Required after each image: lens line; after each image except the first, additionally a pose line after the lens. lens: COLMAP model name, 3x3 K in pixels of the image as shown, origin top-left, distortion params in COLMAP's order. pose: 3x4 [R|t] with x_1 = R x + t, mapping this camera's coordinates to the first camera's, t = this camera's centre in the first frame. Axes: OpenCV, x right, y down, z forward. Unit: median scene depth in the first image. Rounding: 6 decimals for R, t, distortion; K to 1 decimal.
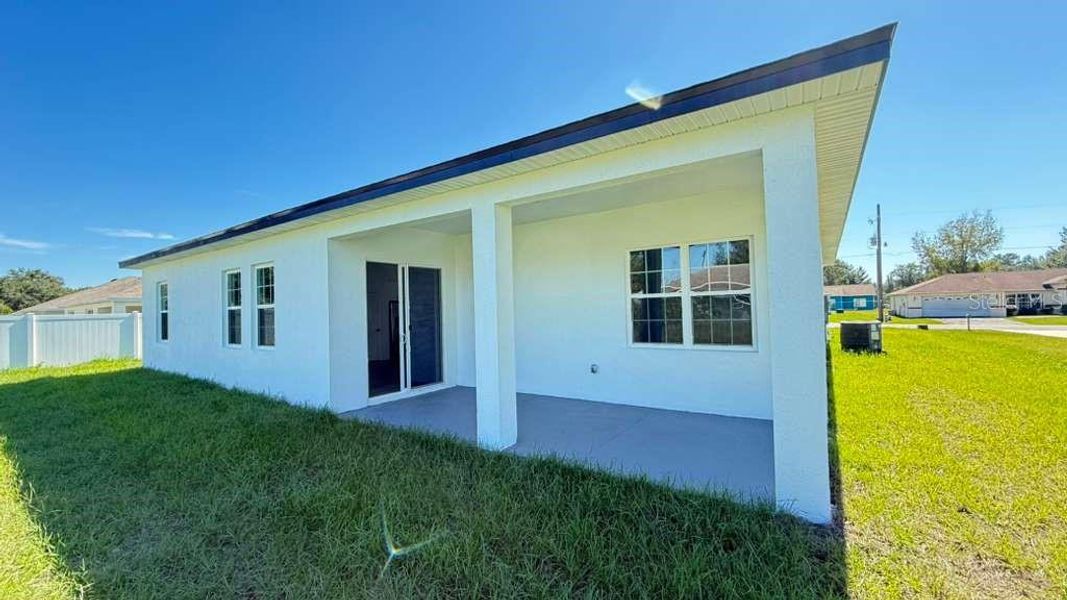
lens RADIAL K [[427.3, 0, 535.0], [0, 427.3, 299.8], [0, 0, 1]] dist [0.001815, -0.000079]
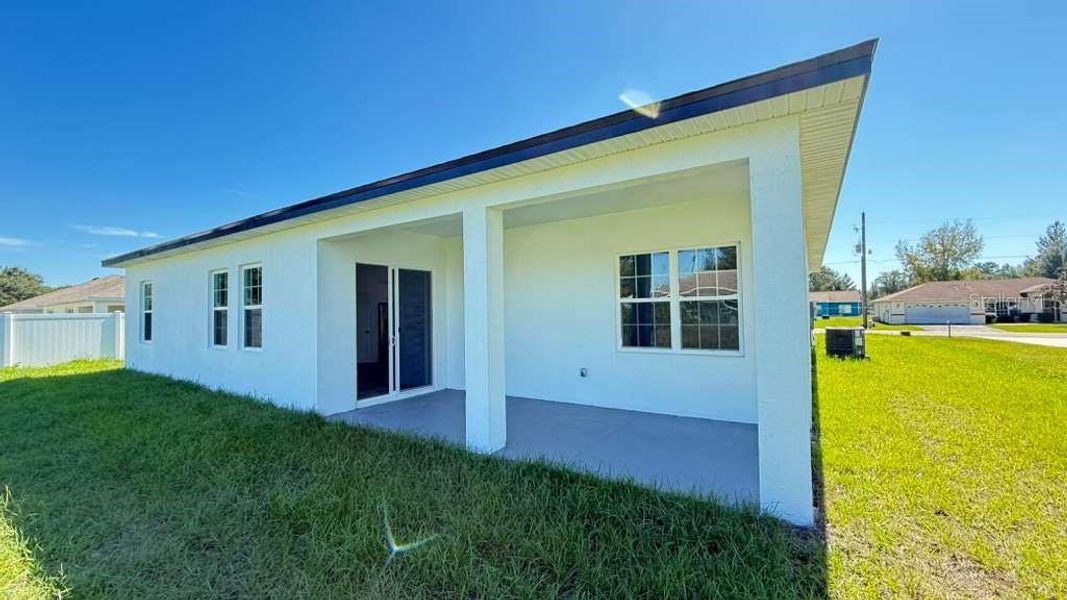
lens RADIAL K [[427.3, 0, 535.0], [0, 427.3, 299.8], [0, 0, 1]] dist [0.001815, -0.000079]
pose [[0.999711, 0.009709, 0.021970, 0.000578], [-0.009542, 0.999925, -0.007714, -0.000518], [-0.022043, 0.007502, 0.999729, -0.003155]]
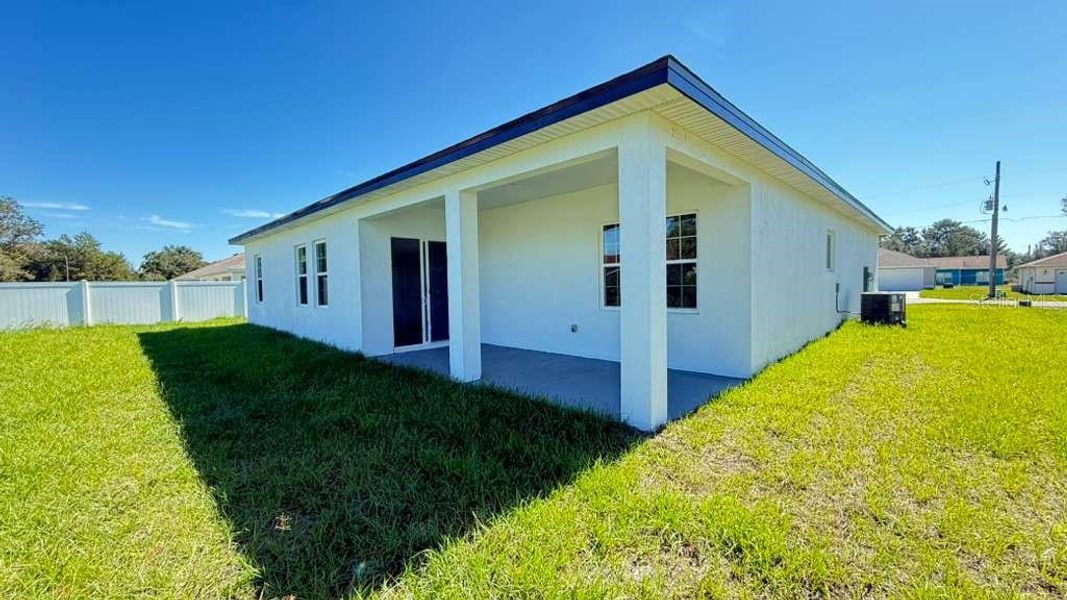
lens RADIAL K [[427.3, 0, 535.0], [0, 427.3, 299.8], [0, 0, 1]] dist [0.001815, -0.000079]
pose [[0.984456, 0.013714, -0.175094, 0.217632], [-0.002650, 0.997993, 0.063269, 0.010544], [0.175610, -0.061822, 0.982517, -0.140477]]
